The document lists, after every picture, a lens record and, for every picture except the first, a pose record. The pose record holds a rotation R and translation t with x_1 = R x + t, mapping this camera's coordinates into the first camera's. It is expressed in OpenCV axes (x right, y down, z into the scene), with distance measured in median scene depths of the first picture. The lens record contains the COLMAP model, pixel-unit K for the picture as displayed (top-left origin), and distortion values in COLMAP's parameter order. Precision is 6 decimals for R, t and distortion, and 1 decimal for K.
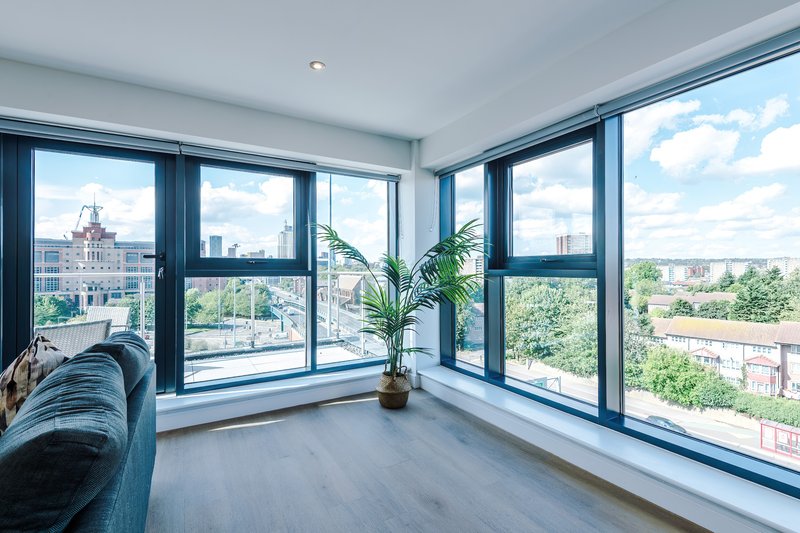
lens RADIAL K [[372.4, 0, 409.7], [0, 372.4, 271.1], [0, 0, 1]] dist [0.015485, -0.005928]
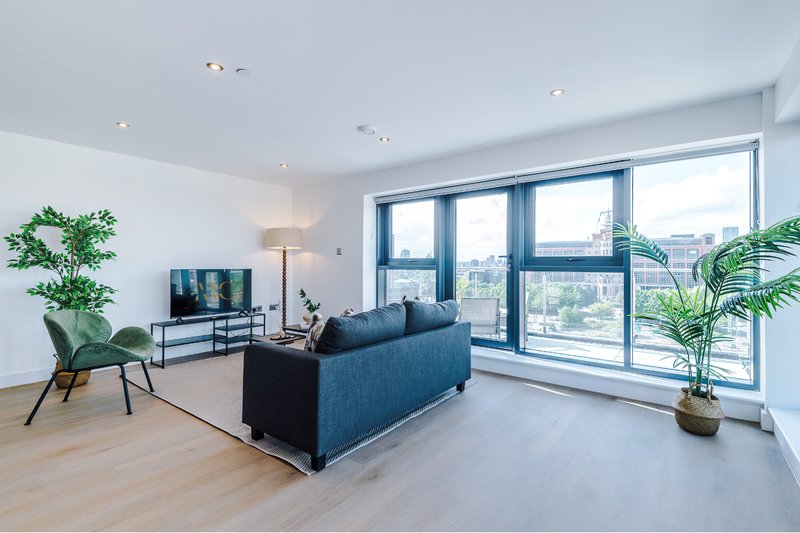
lens RADIAL K [[375.9, 0, 414.8], [0, 375.9, 267.6], [0, 0, 1]] dist [-0.001361, -0.000832]
pose [[0.369854, 0.009096, -0.929045, 0.496129], [-0.007265, 0.999950, 0.006898, -0.002285], [0.929062, 0.004199, 0.369901, 0.107761]]
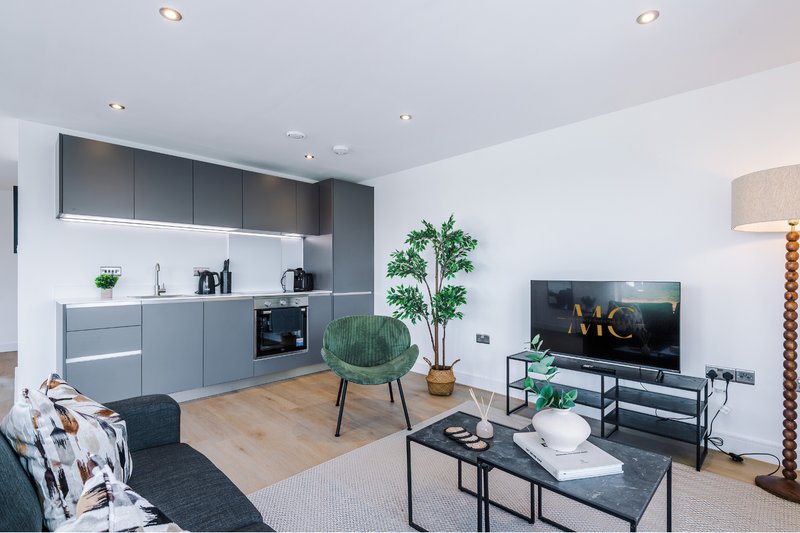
lens RADIAL K [[372.4, 0, 398.0], [0, 372.4, 270.7], [0, 0, 1]] dist [0.015485, -0.005928]
pose [[-0.973214, -0.000093, -0.229900, -0.523011], [0.001224, 0.999984, -0.005586, 0.001339], [0.229897, -0.005717, -0.973198, 0.631827]]
